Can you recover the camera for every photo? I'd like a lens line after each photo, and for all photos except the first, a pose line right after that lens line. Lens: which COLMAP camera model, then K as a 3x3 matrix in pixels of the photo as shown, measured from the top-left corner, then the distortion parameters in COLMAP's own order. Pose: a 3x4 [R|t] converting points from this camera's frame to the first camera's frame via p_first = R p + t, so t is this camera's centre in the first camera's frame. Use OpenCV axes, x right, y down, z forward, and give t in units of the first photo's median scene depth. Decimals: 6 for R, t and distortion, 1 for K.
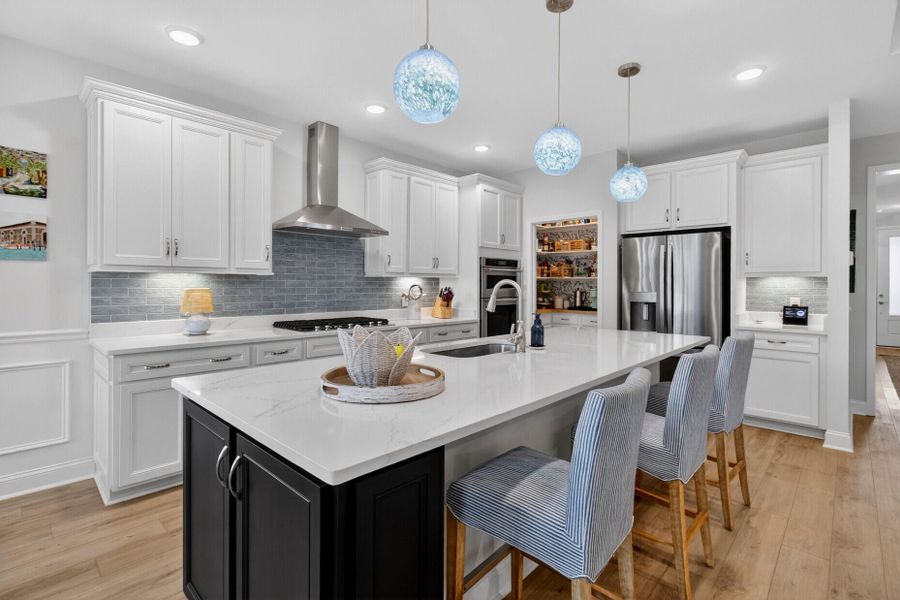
lens RADIAL K [[419.7, 0, 455.3], [0, 419.7, 284.2], [0, 0, 1]] dist [-0.000864, 0.001826]
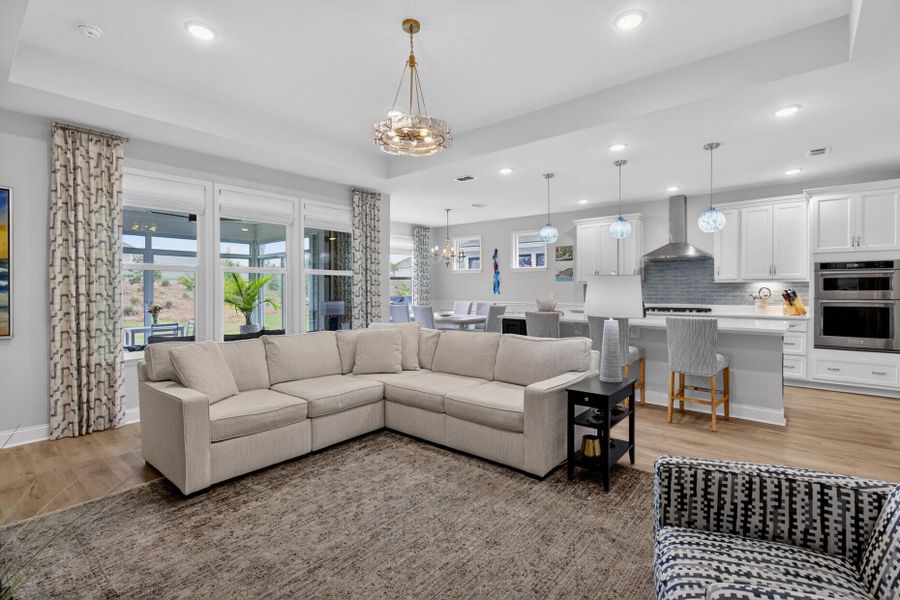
lens RADIAL K [[419.7, 0, 455.3], [0, 419.7, 284.2], [0, 0, 1]] dist [-0.000864, 0.001826]
pose [[0.056904, -0.016589, -0.998242, 1.187227], [0.000175, 0.999862, -0.016606, 0.011919], [0.998380, 0.000770, 0.056899, -0.013676]]
